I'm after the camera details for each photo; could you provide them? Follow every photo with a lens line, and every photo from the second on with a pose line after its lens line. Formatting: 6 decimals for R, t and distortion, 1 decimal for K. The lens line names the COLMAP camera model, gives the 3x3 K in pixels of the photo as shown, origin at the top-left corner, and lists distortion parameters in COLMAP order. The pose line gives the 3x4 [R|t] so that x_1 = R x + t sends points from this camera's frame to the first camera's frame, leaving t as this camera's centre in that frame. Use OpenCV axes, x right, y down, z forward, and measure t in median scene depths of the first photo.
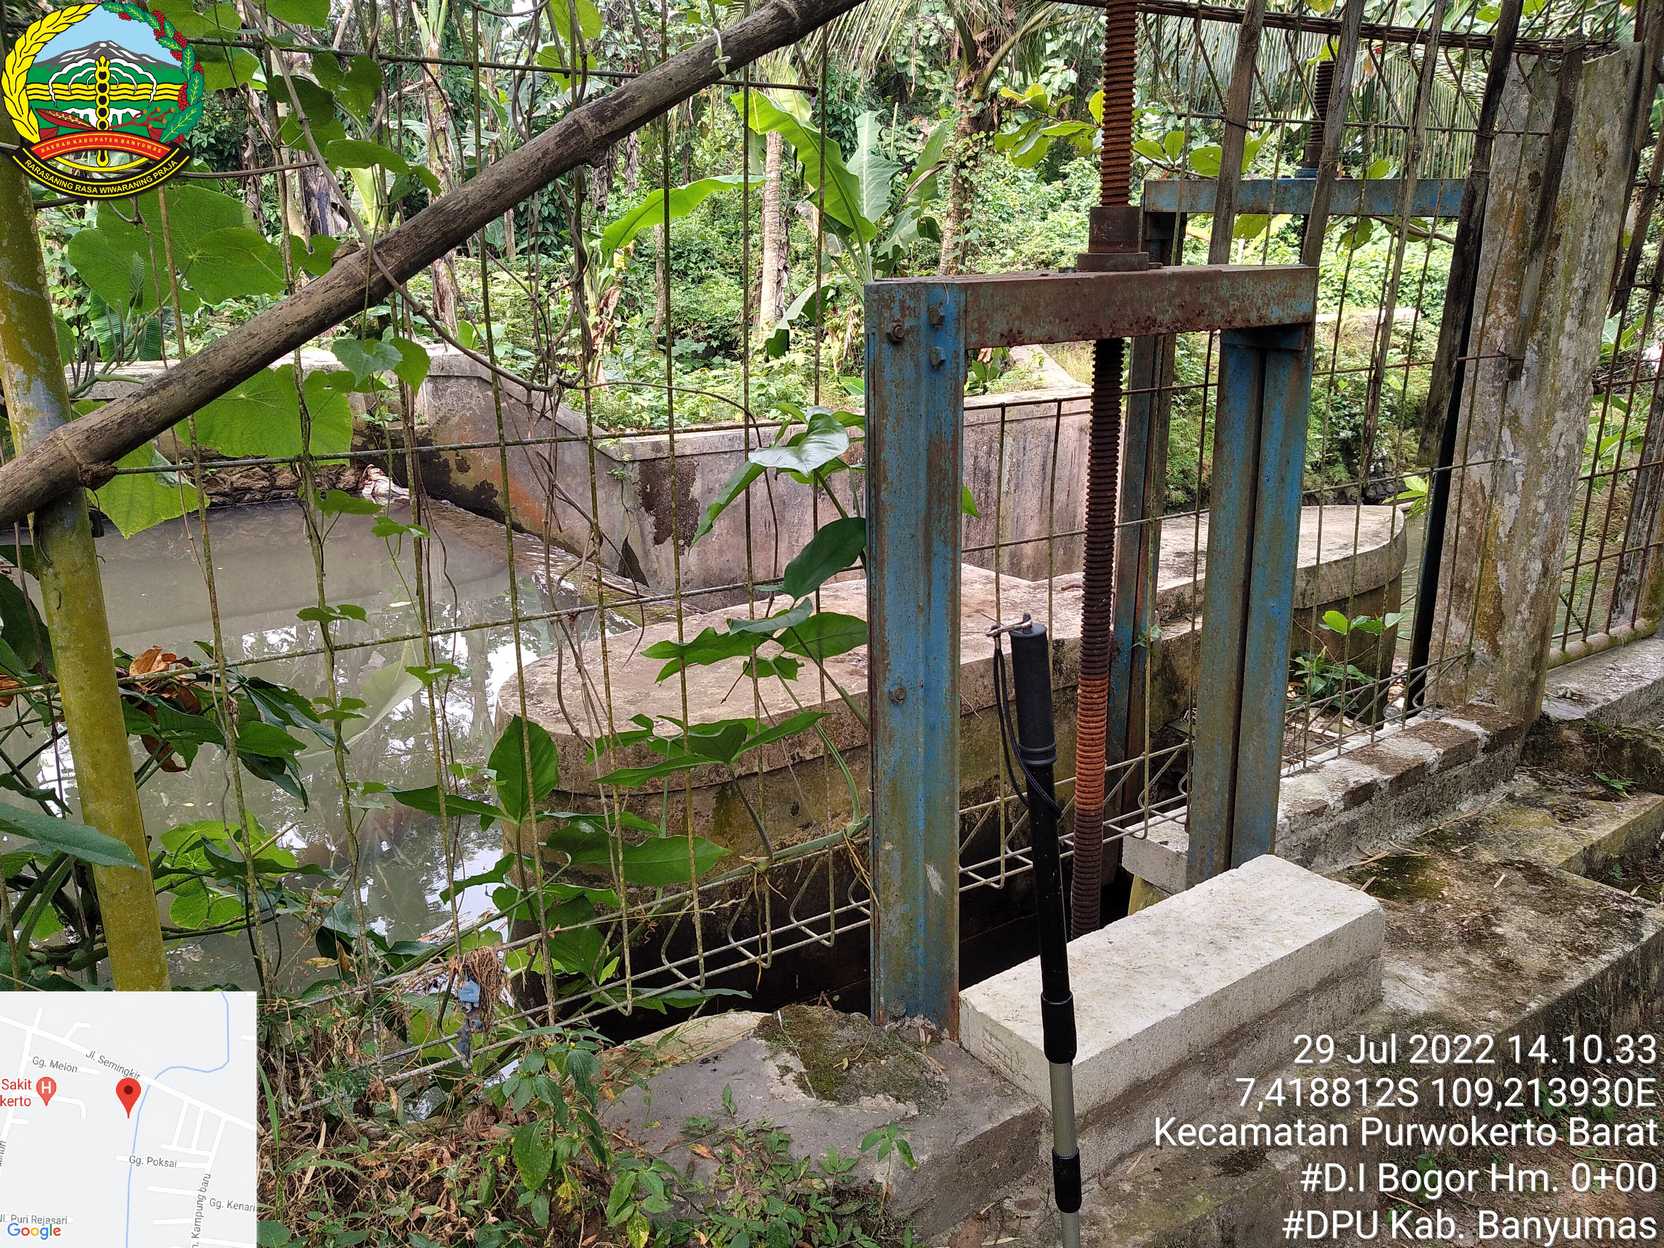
lens RADIAL K [[1376.3, 0, 829.7], [0, 1376.3, 650.0], [0, 0, 1]] dist [0.030320, -0.108100]
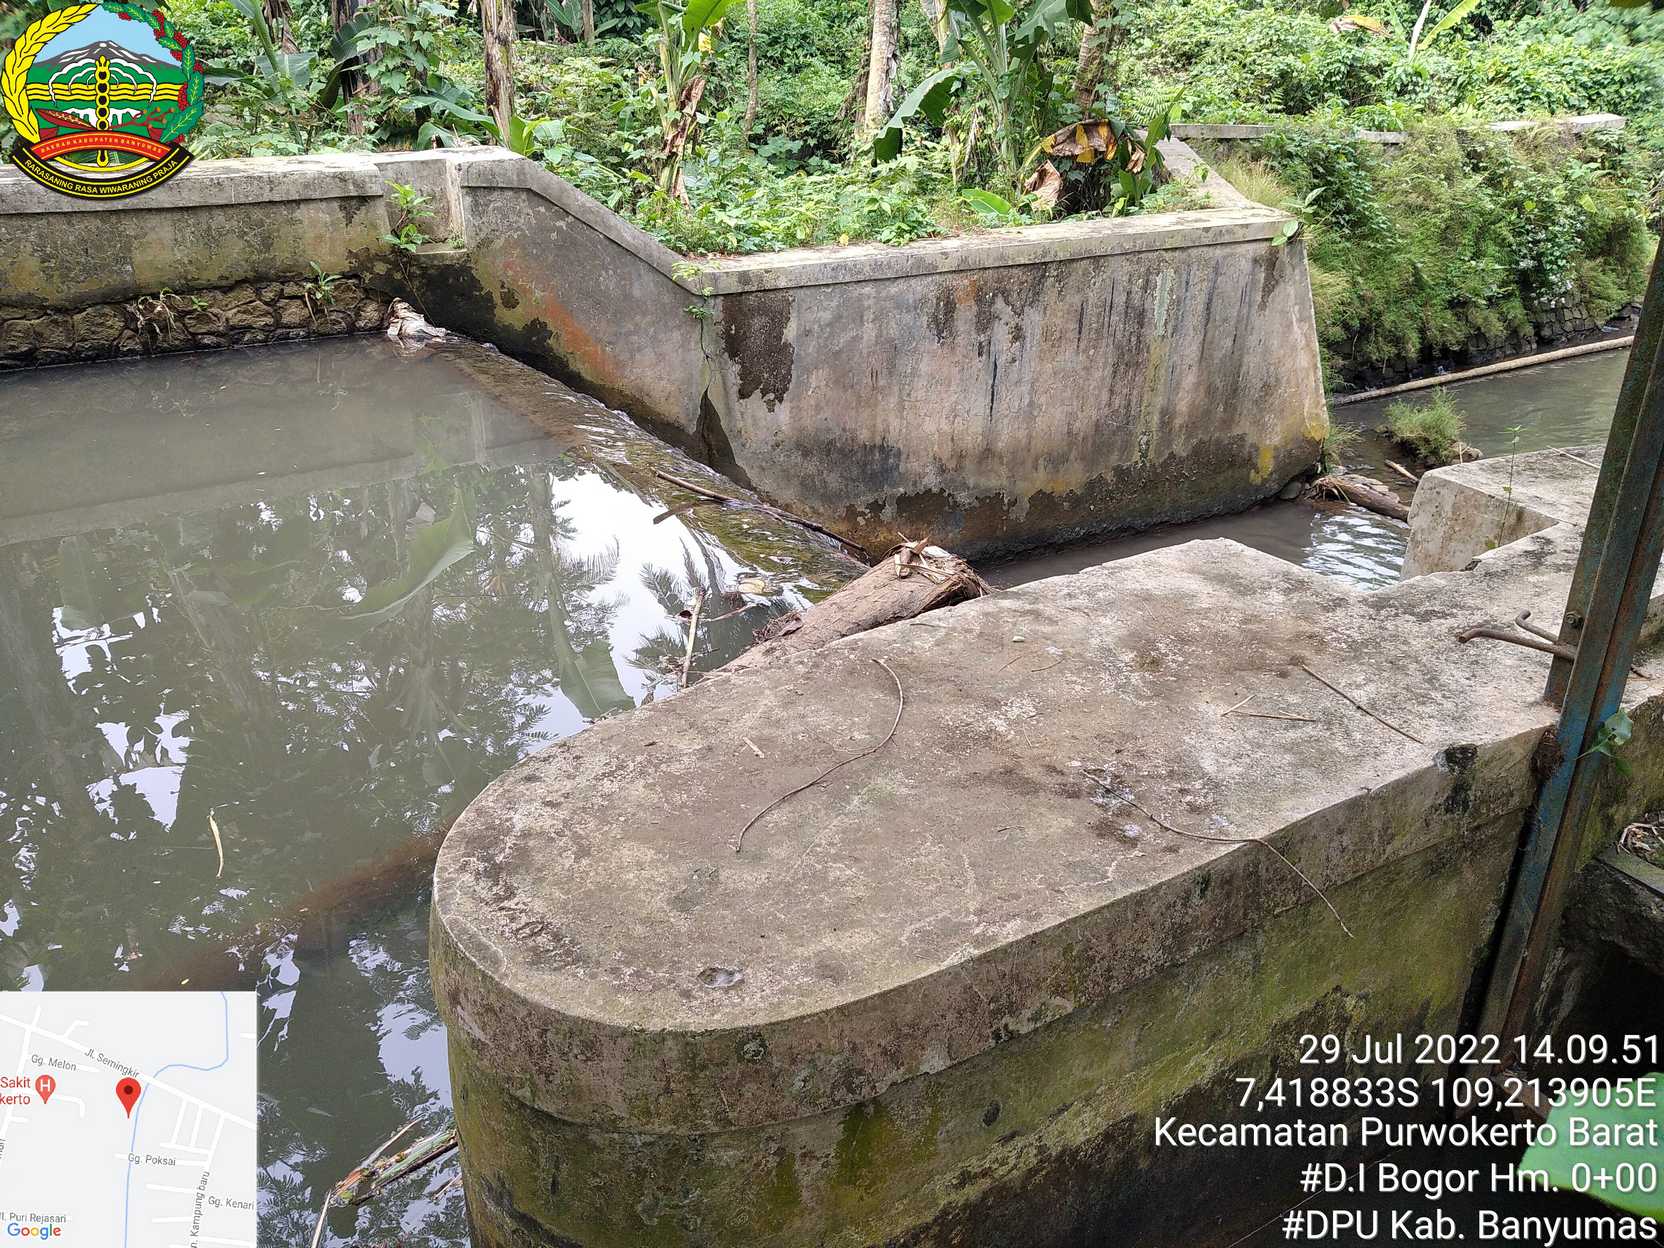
lens RADIAL K [[1376.3, 0, 820.1], [0, 1376.3, 641.2], [0, 0, 1]] dist [0.030320, -0.108100]
pose [[0.997275, 0.037710, -0.063412, -0.015171], [-0.029199, 0.991064, 0.130155, -0.030489], [0.067754, -0.127949, 0.989464, 0.119698]]
